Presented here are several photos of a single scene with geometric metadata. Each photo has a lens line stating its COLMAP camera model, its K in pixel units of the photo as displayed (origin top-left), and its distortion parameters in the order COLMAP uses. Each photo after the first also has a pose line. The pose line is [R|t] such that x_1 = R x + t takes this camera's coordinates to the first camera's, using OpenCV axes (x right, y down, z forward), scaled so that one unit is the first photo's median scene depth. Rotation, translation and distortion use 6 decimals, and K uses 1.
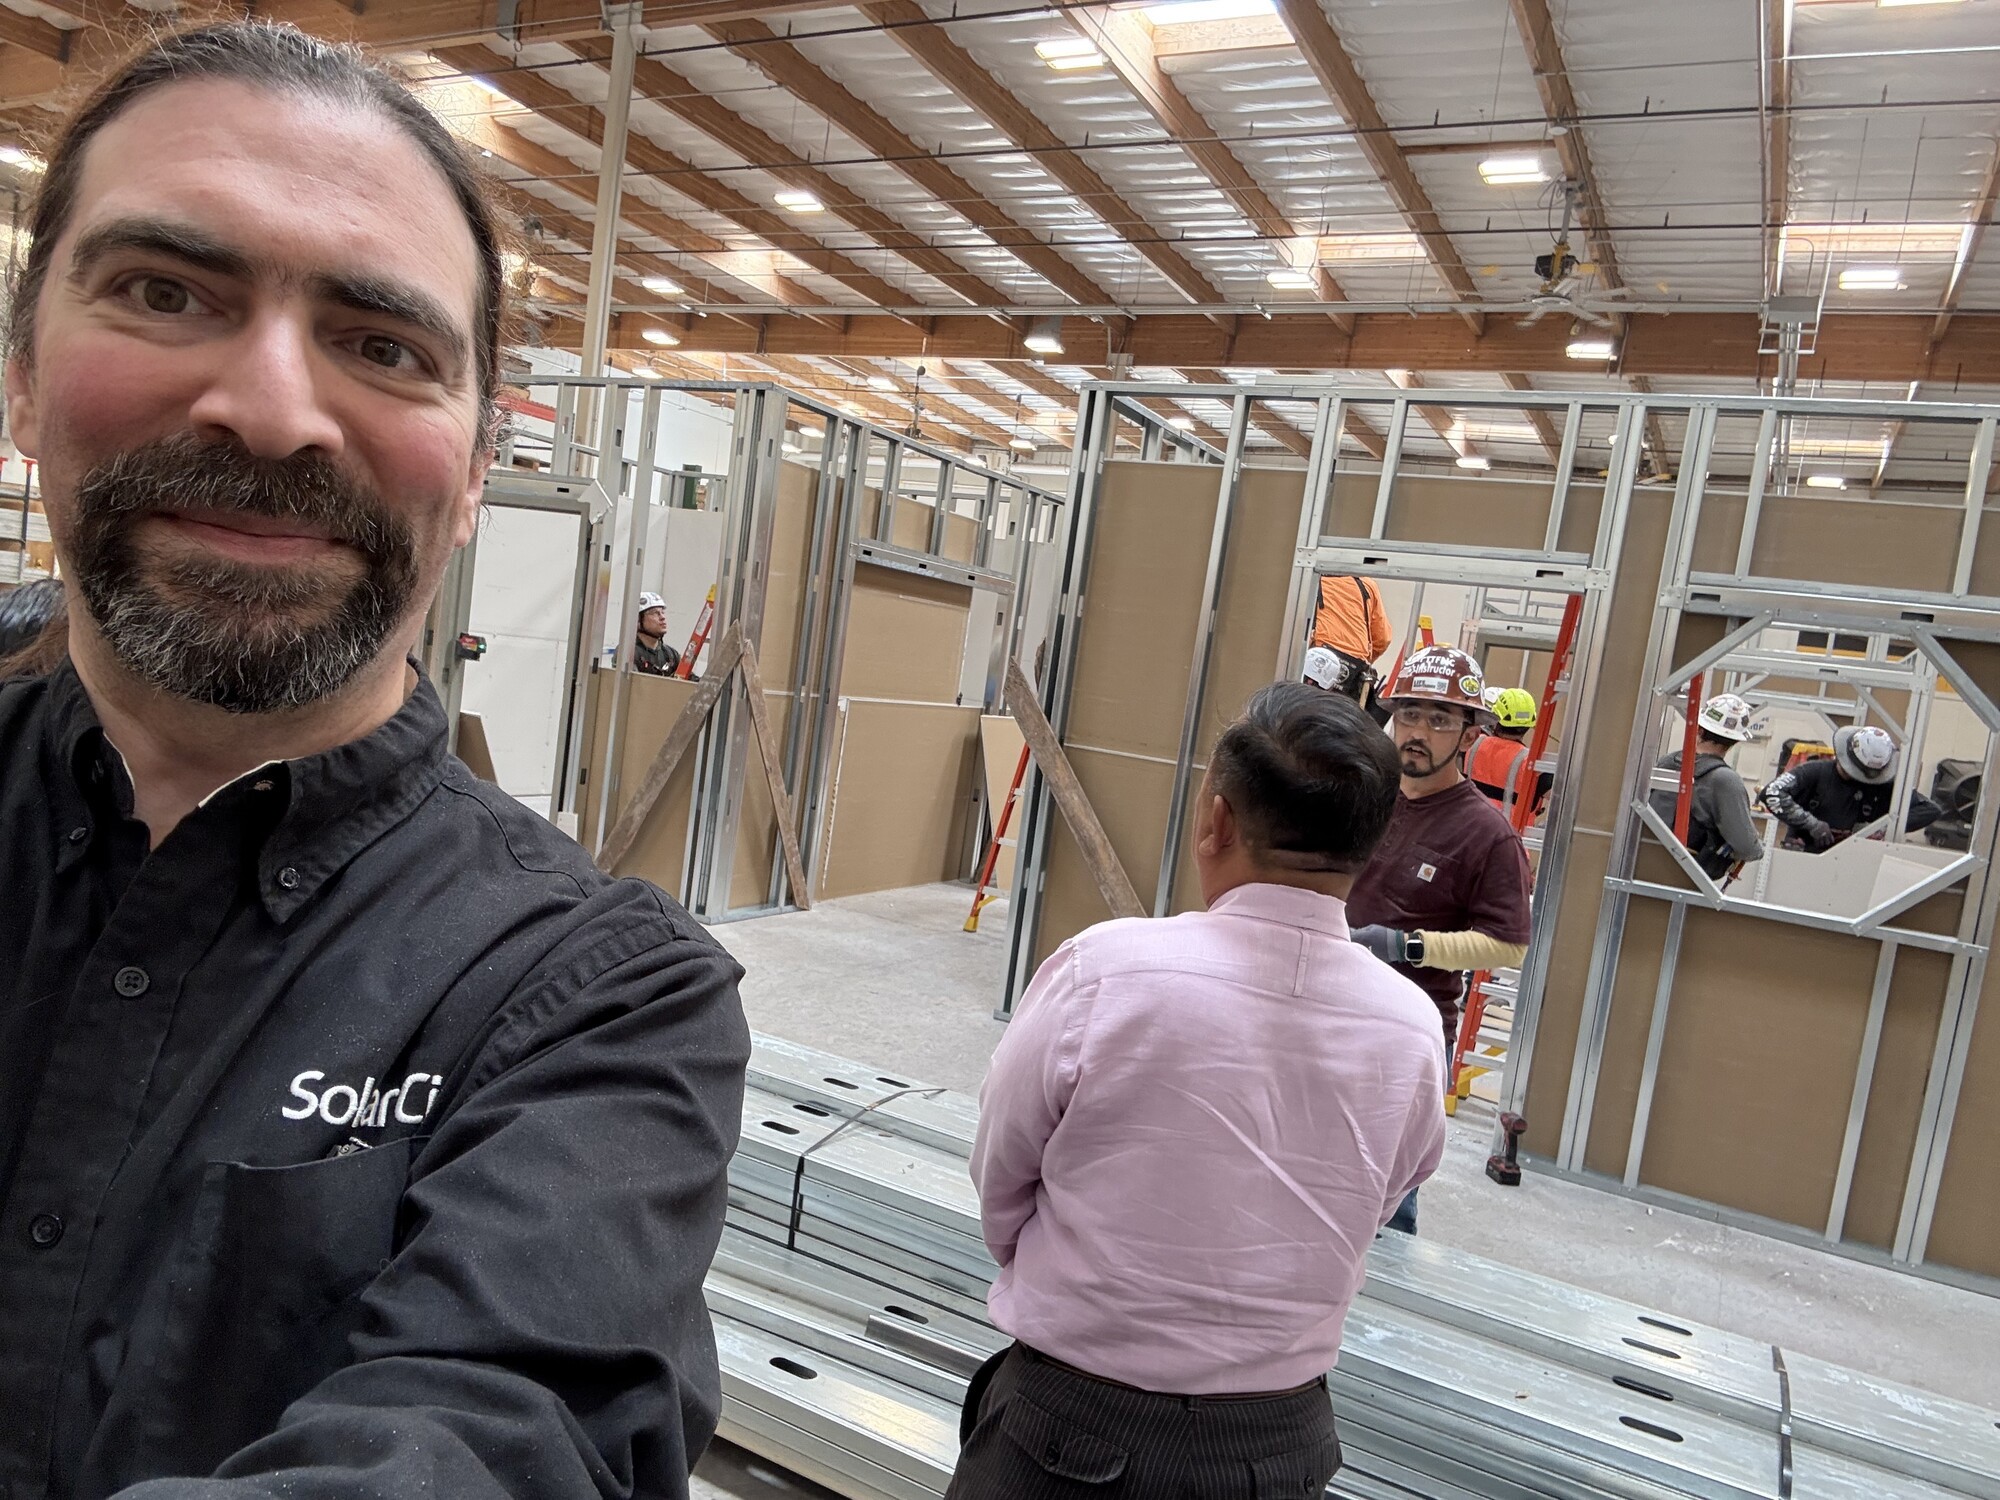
lens RADIAL K [[1427.4, 0, 973.0], [0, 1427.4, 771.7], [0, 0, 1]] dist [0.111666, -0.145216]
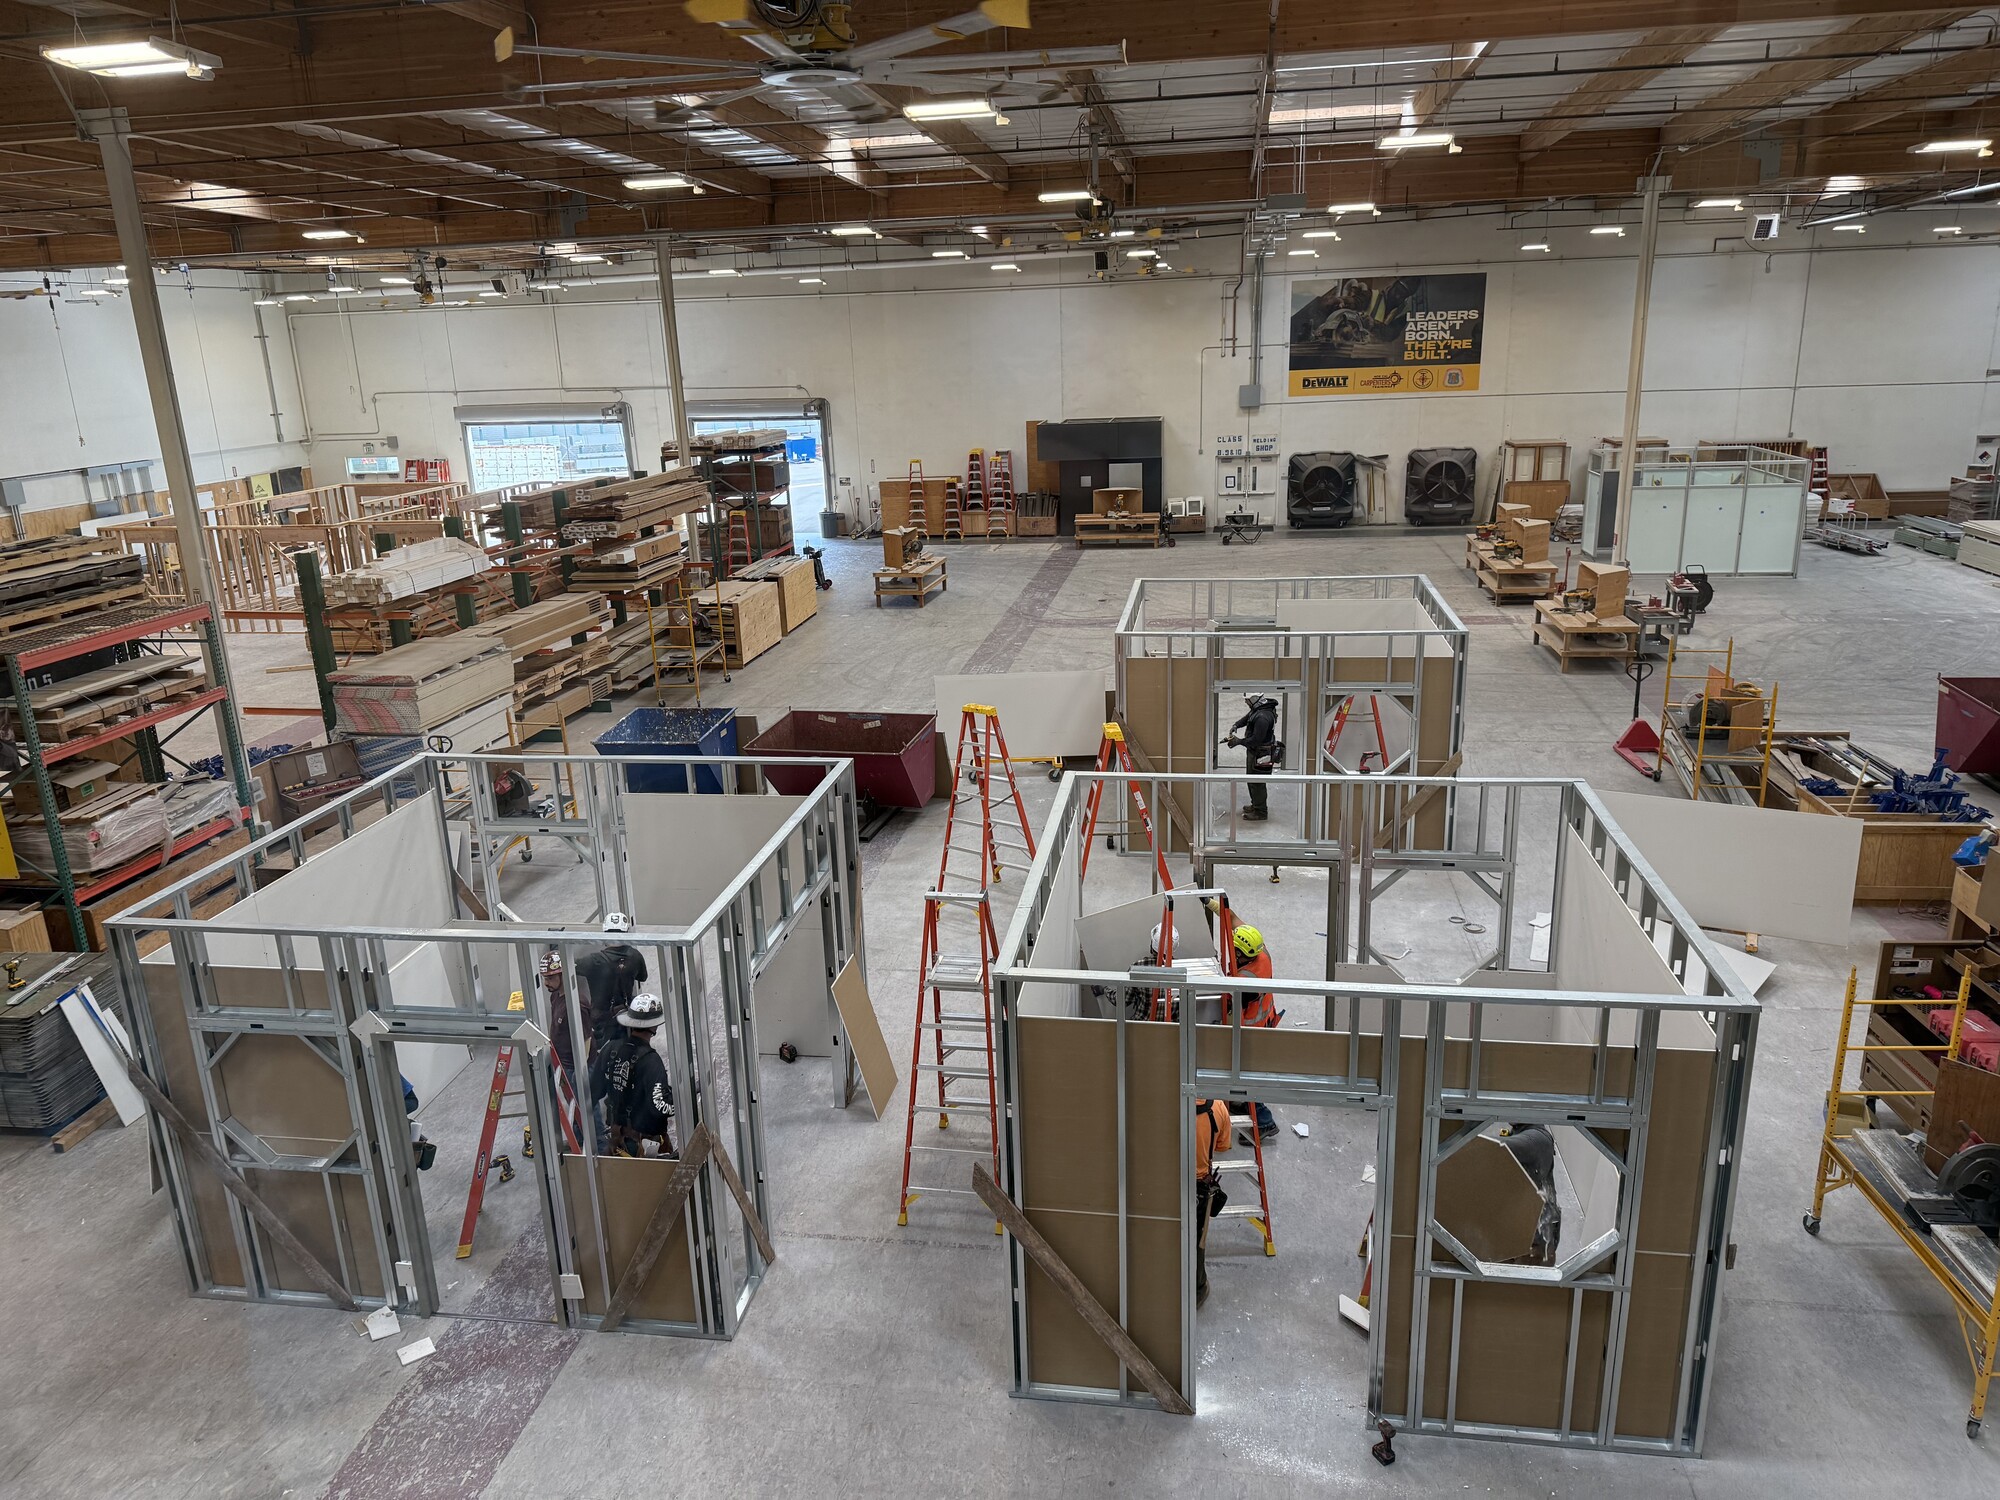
lens RADIAL K [[1434.1, 0, 1000.0], [0, 1434.1, 750.0], [0, 0, 1]] dist [0.063006, -0.089510]
pose [[0.925315, -0.256605, 0.279186, -0.084687], [0.188115, 0.949902, 0.249598, -0.291187], [-0.329248, -0.178438, 0.927230, -0.063045]]
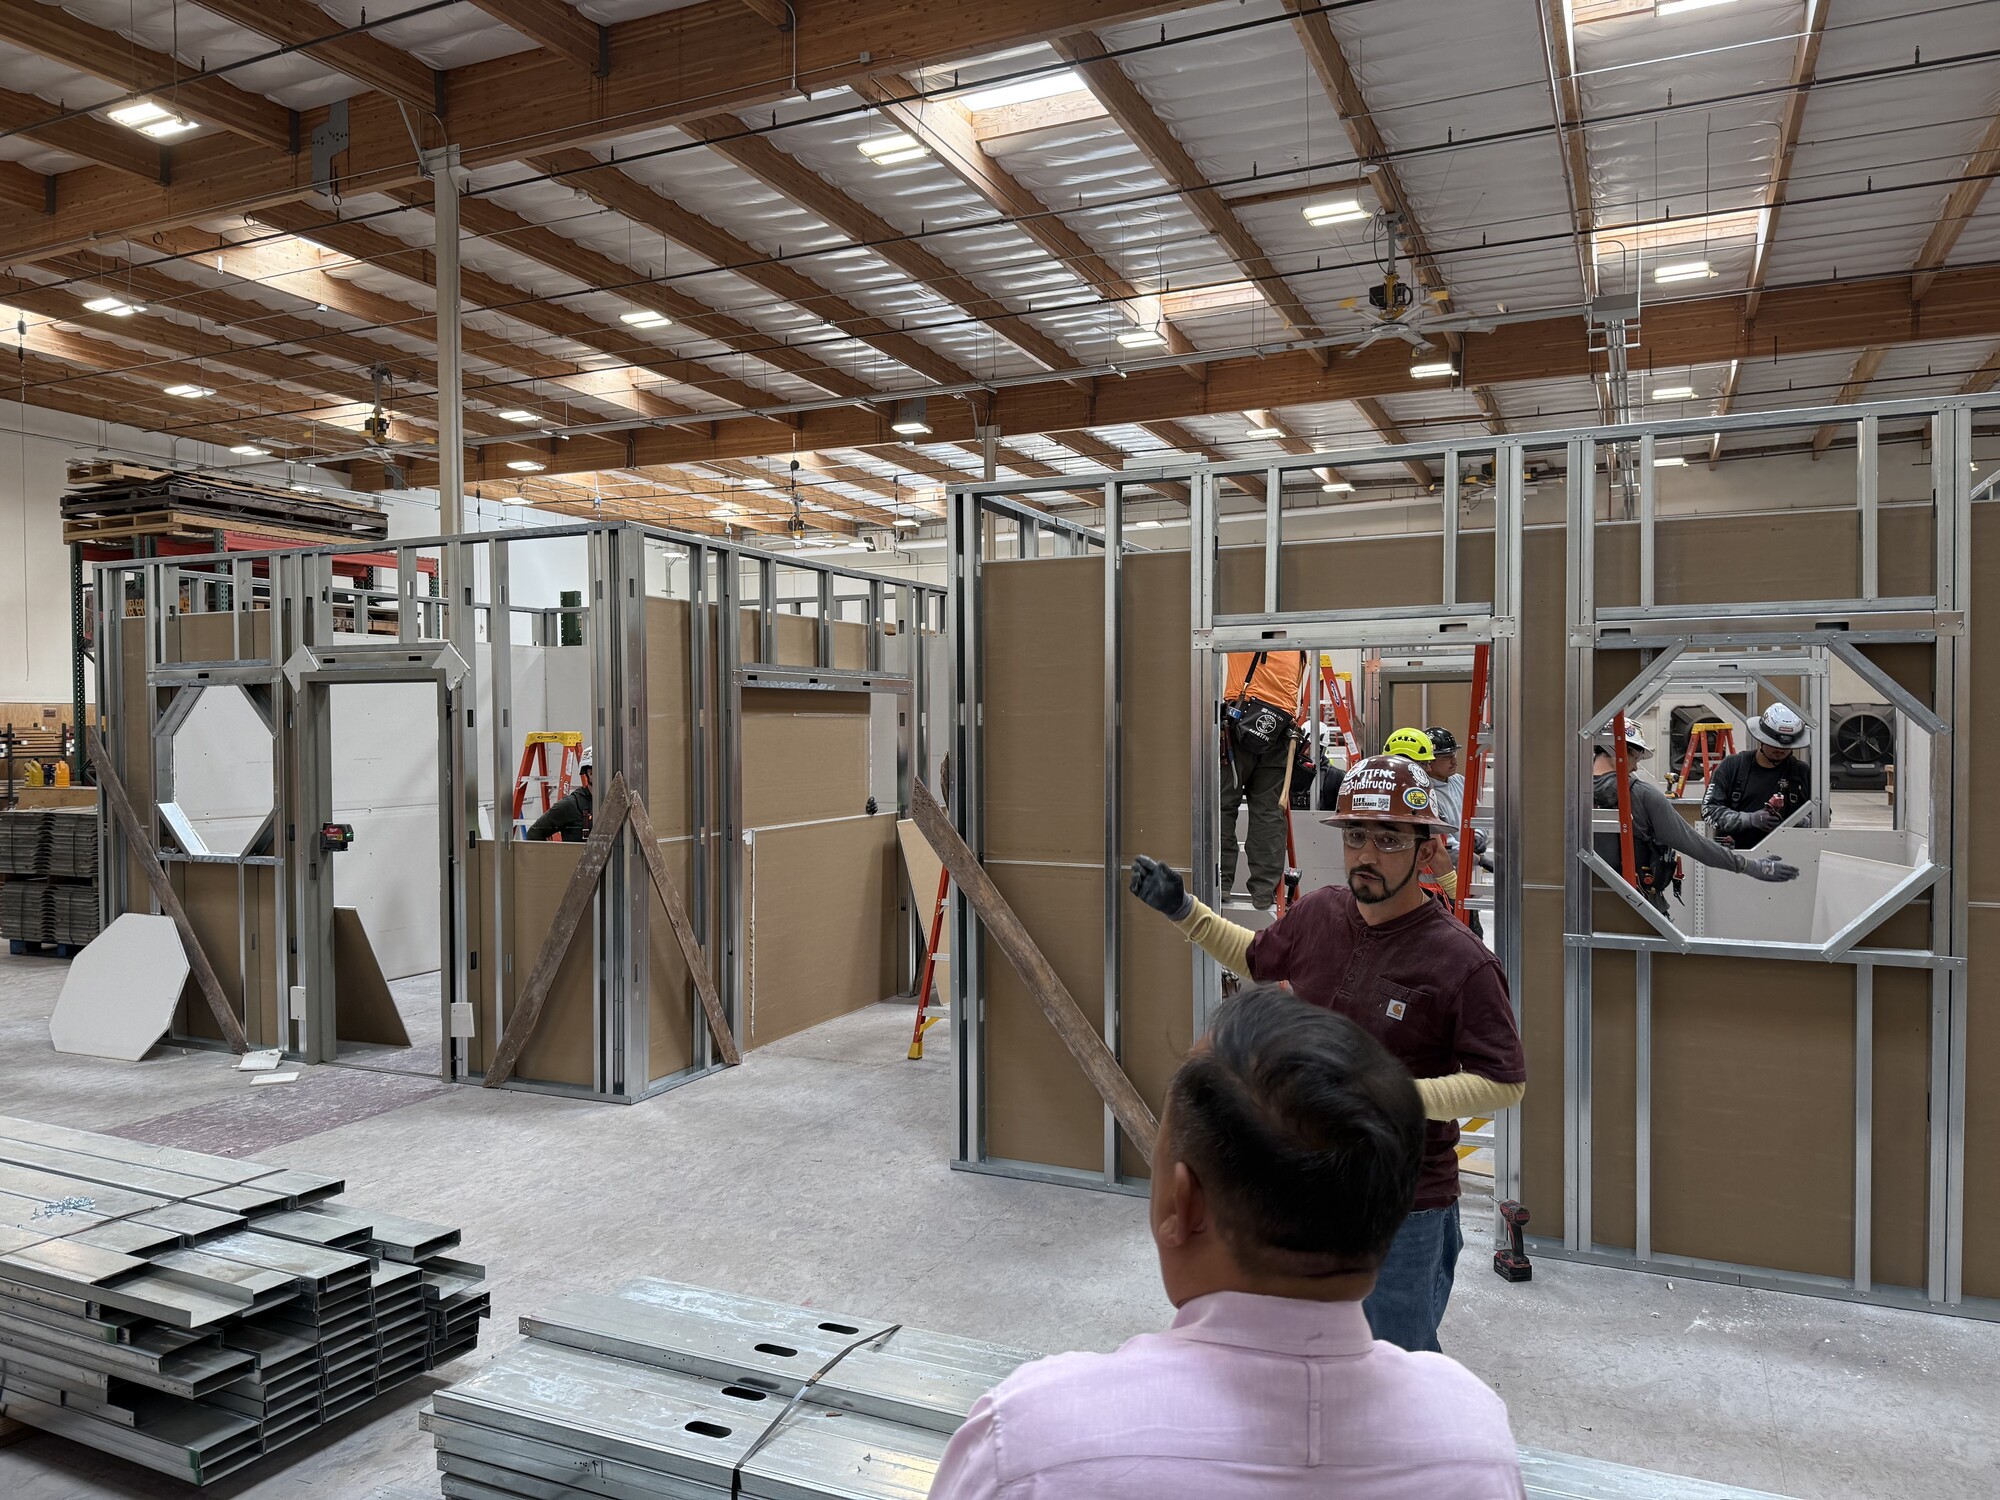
lens RADIAL K [[1418.0, 0, 1000.0], [0, 1418.0, 750.0], [0, 0, 1]] dist [0.077567, -0.092228]
pose [[0.987203, -0.140654, 0.075143, 0.005662], [0.144808, 0.988039, -0.053013, -0.015751], [-0.066788, 0.063216, 0.995763, 0.026326]]
